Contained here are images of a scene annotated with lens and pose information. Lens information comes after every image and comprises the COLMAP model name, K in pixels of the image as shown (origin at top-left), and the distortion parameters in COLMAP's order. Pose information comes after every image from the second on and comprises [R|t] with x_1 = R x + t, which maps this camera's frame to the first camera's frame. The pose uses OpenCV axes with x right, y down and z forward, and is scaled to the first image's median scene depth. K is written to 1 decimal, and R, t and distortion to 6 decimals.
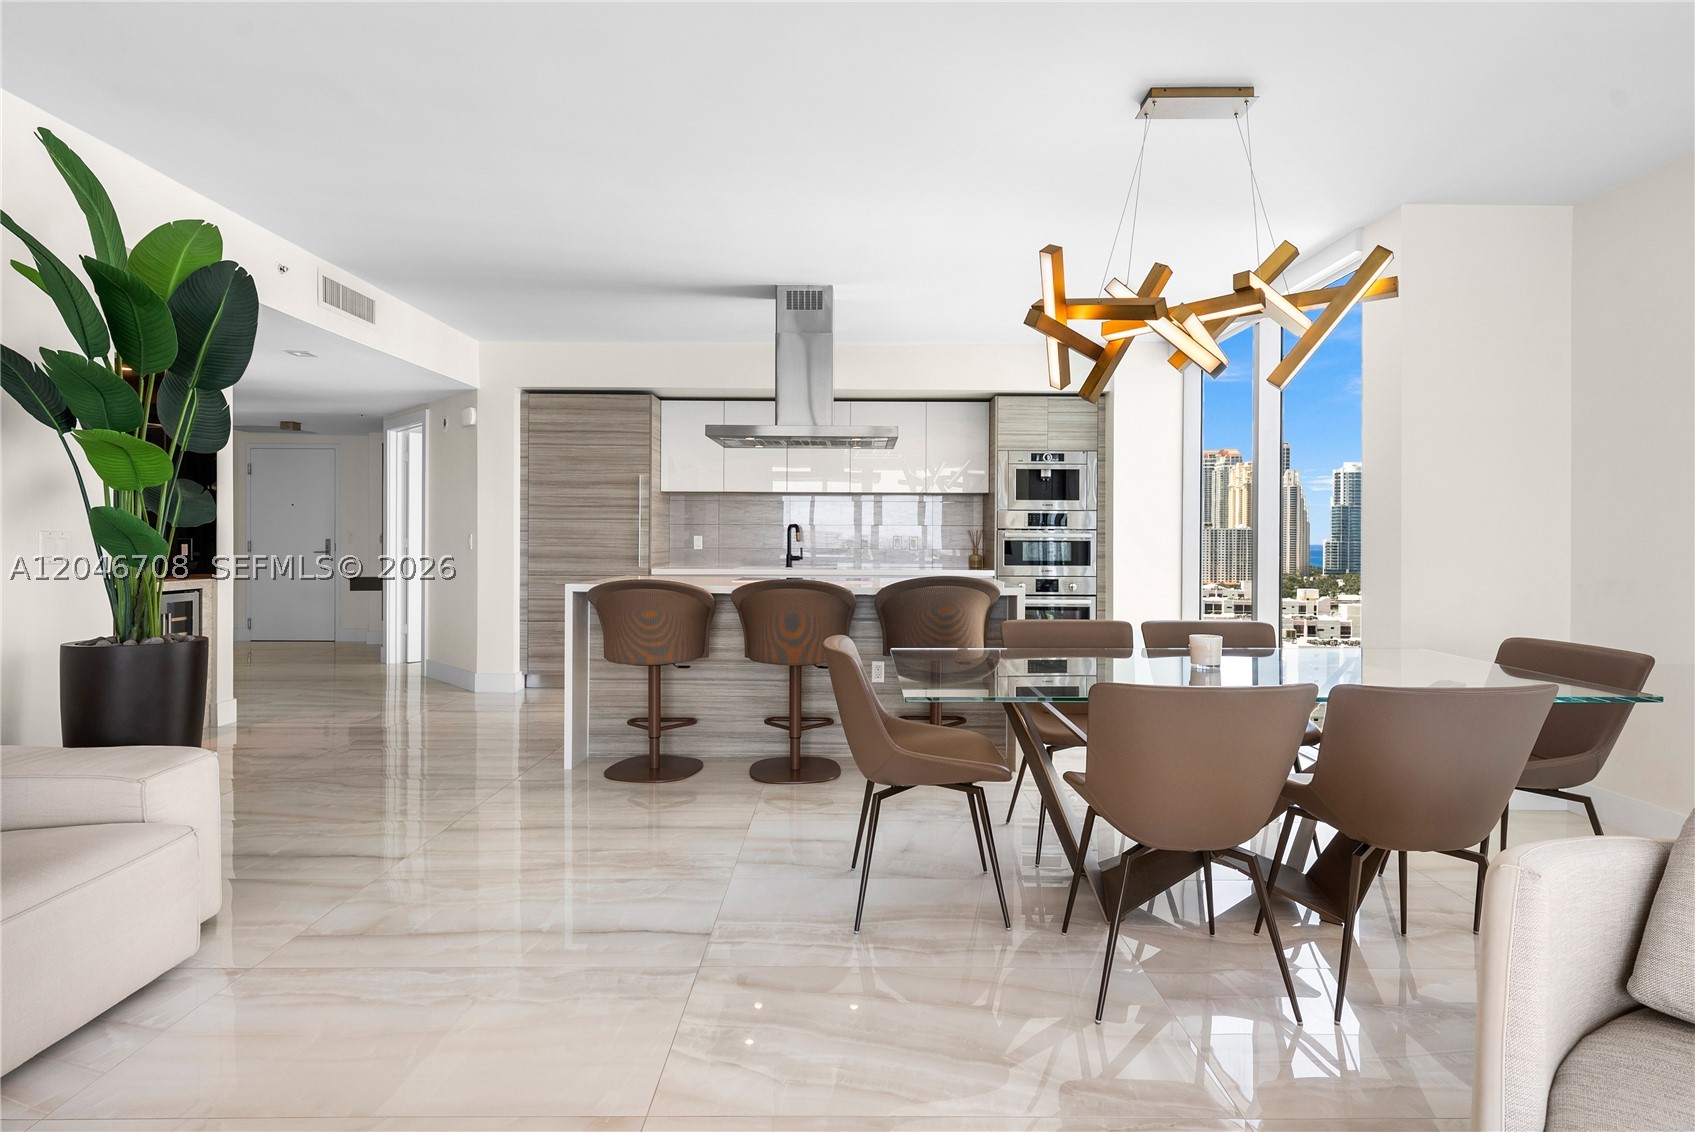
lens RADIAL K [[881.7, 0, 852.1], [0, 881.7, 543.7], [0, 0, 1]] dist [0.005811, -0.002145]
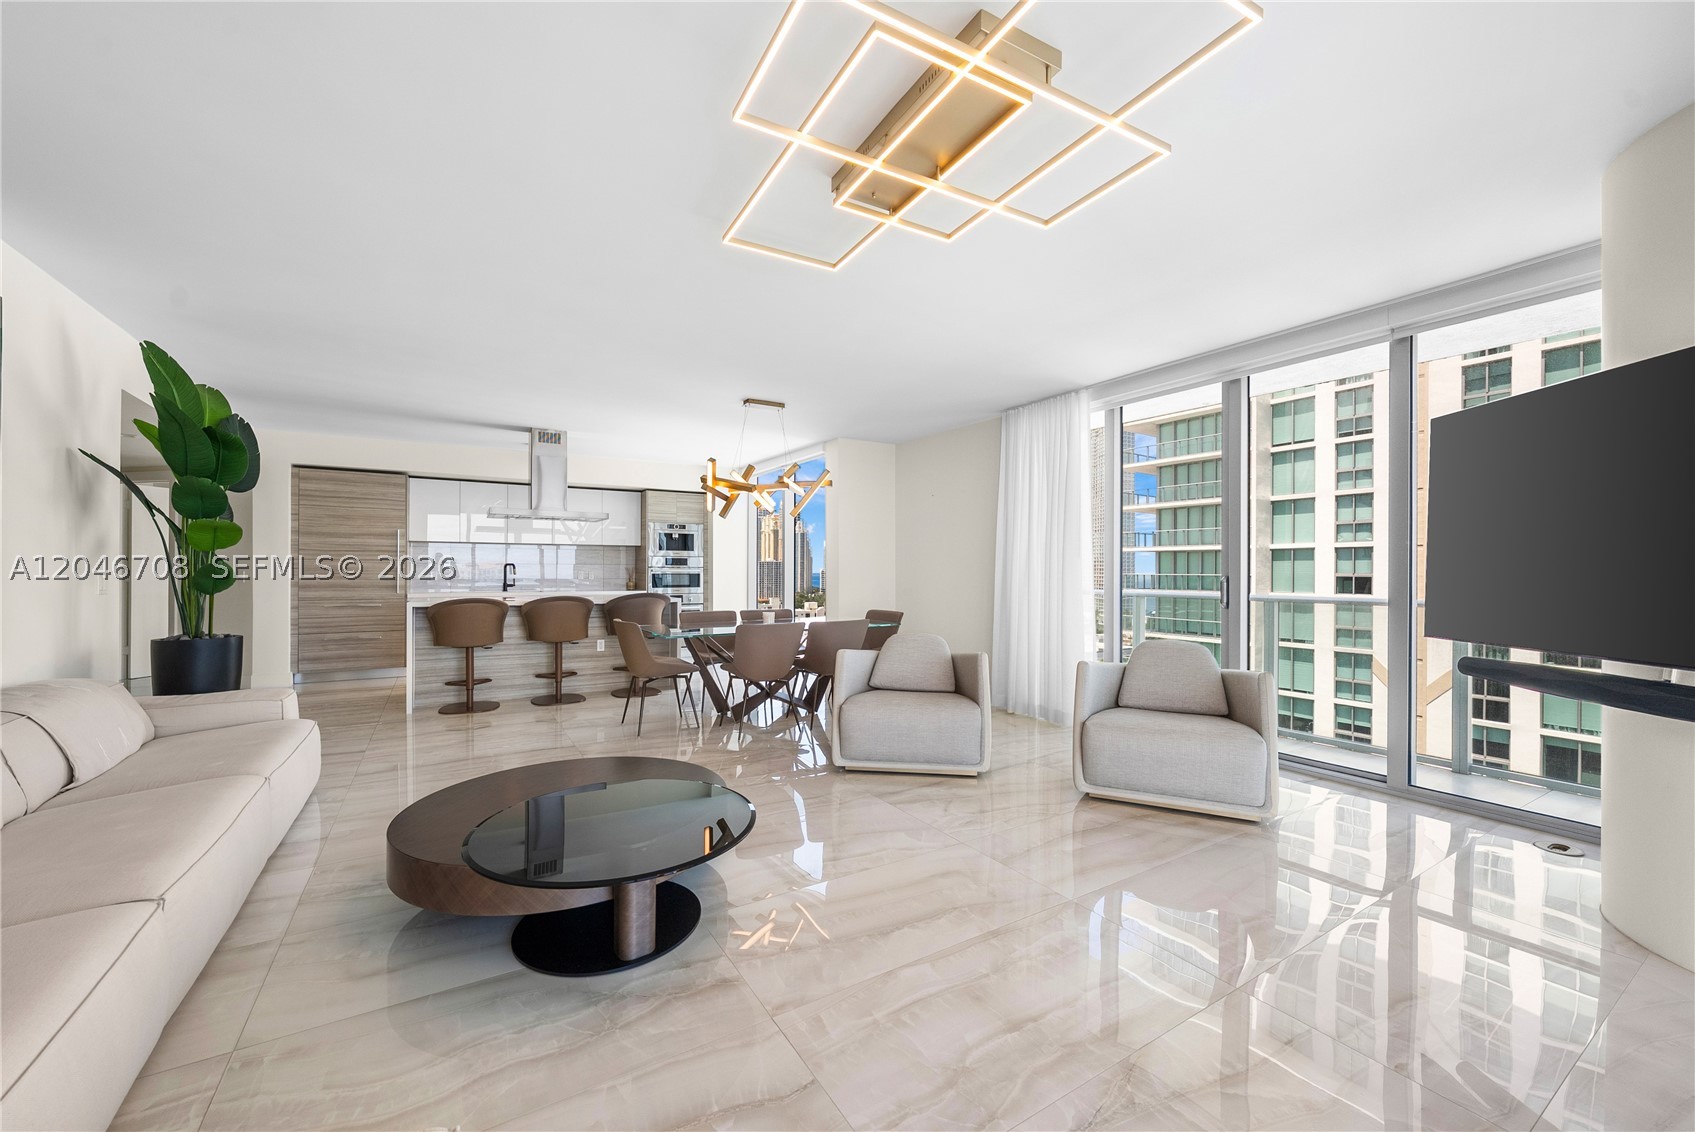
lens RADIAL K [[644.6, 0, 847.5], [0, 644.6, 570.1], [0, 0, 1]] dist [0.001307, 0.001027]
pose [[0.860942, -0.001892, 0.508699, -0.144503], [0.003970, 0.999988, -0.003001, -0.005163], [-0.508687, 0.004603, 0.860939, -0.296998]]
